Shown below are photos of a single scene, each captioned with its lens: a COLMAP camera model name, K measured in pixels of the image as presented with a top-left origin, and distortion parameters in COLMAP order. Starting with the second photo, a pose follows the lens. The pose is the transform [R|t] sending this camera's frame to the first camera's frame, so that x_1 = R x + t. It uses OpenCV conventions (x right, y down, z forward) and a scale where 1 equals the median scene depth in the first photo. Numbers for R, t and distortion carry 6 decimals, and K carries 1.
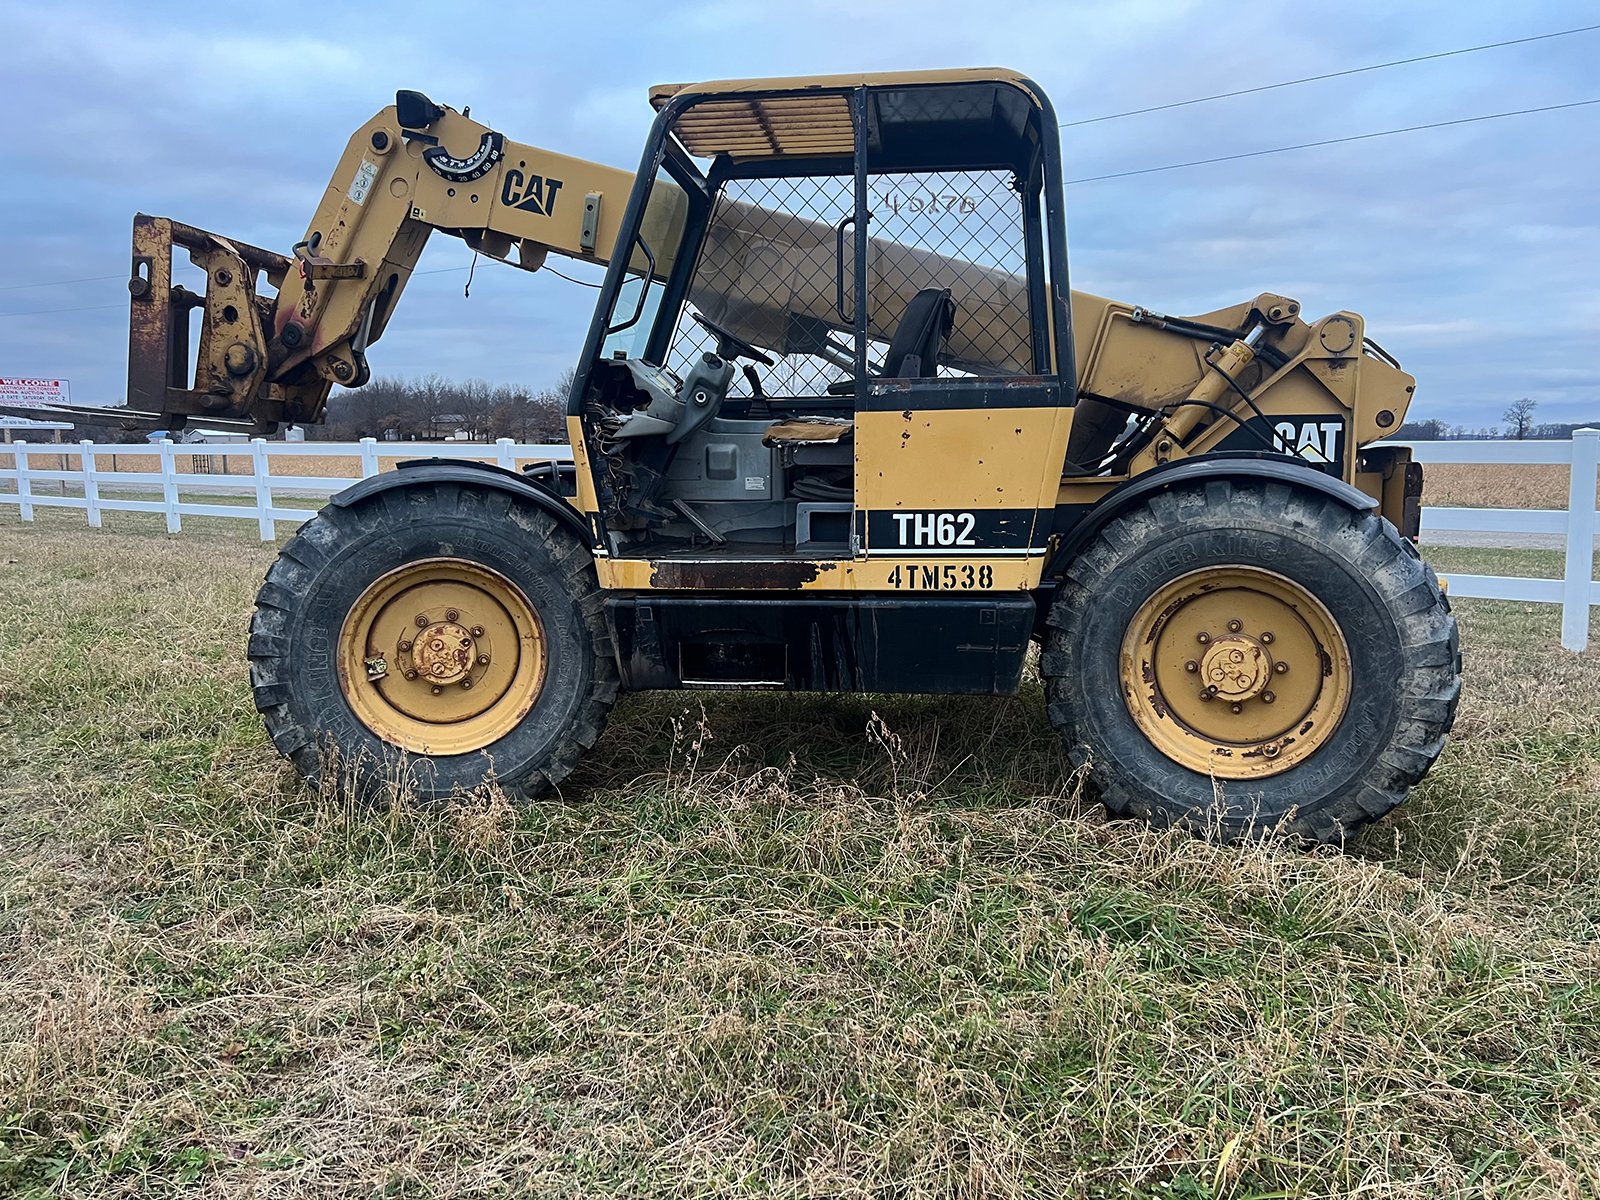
lens RADIAL K [[1244.3, 0, 794.7], [0, 1244.3, 636.8], [0, 0, 1]] dist [0.136762, -0.222881]
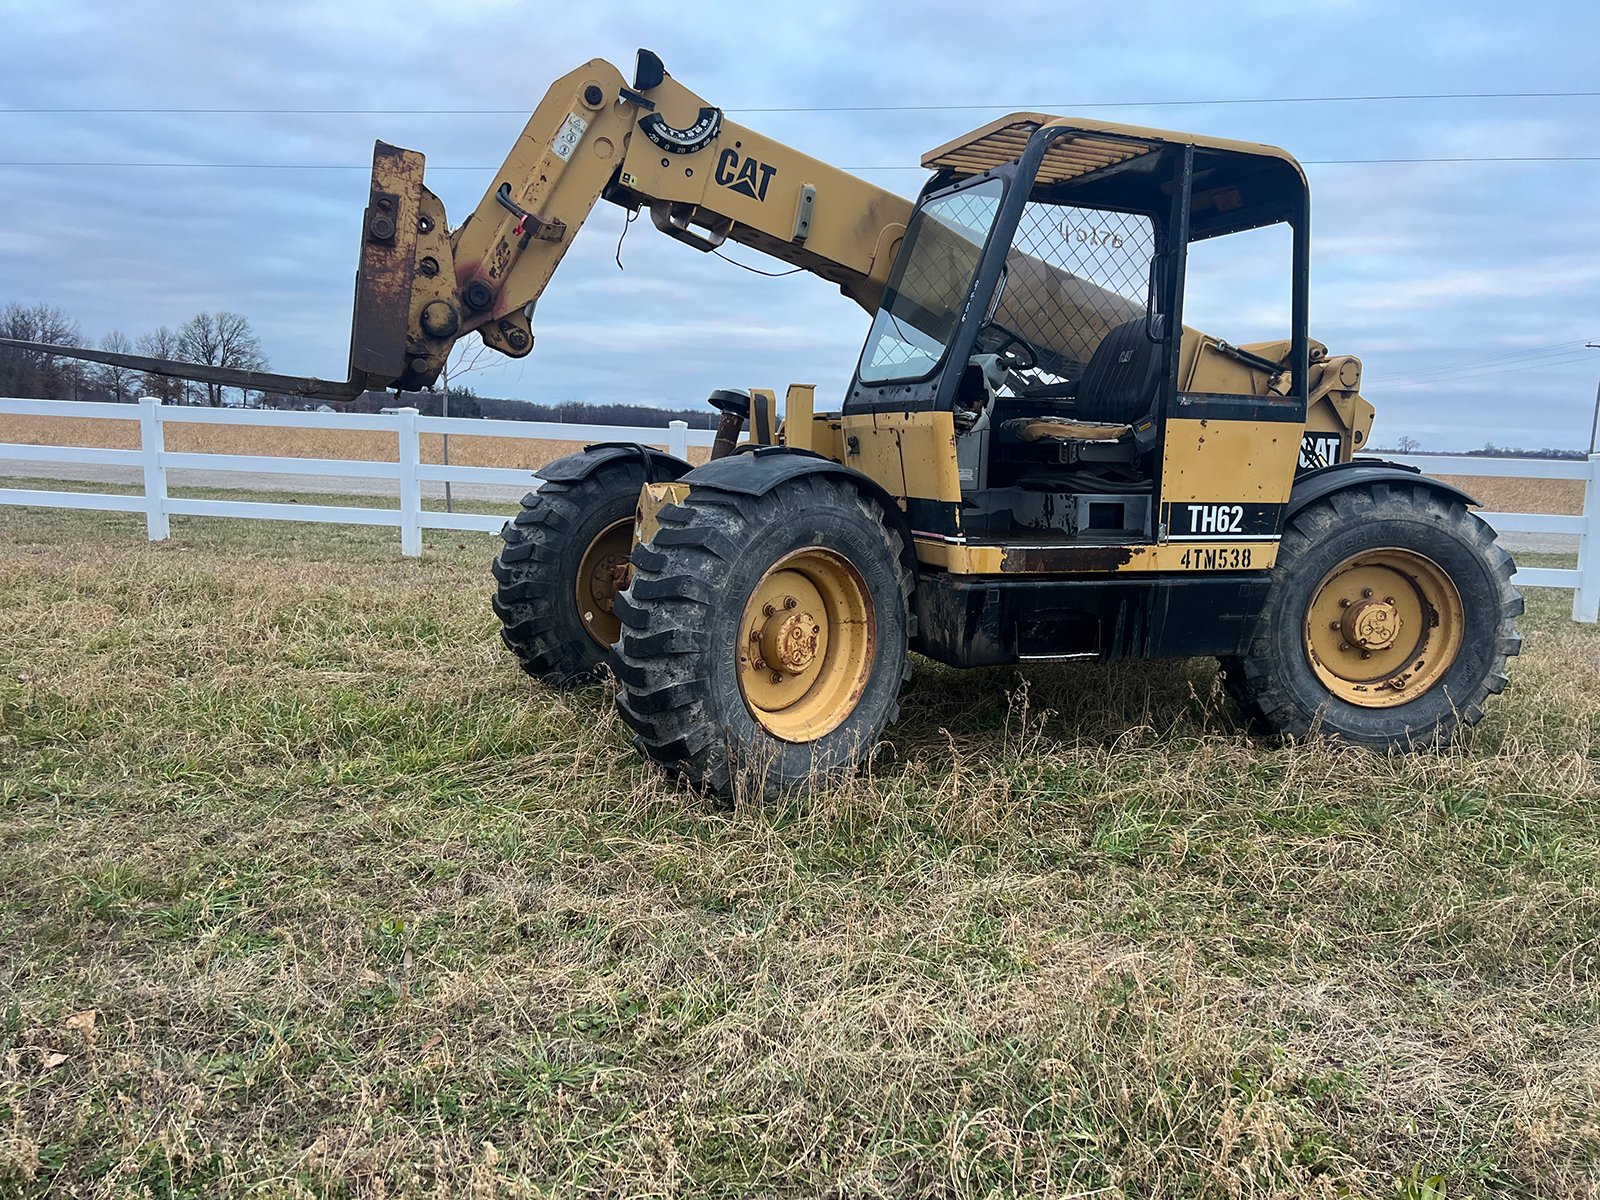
lens RADIAL K [[1244.3, 0, 794.7], [0, 1244.3, 636.8], [0, 0, 1]] dist [0.136762, -0.222881]
pose [[0.863265, -0.043756, 0.502851, -0.837162], [0.033513, 0.999006, 0.029396, -0.021572], [-0.503637, -0.008524, 0.863873, 0.150695]]
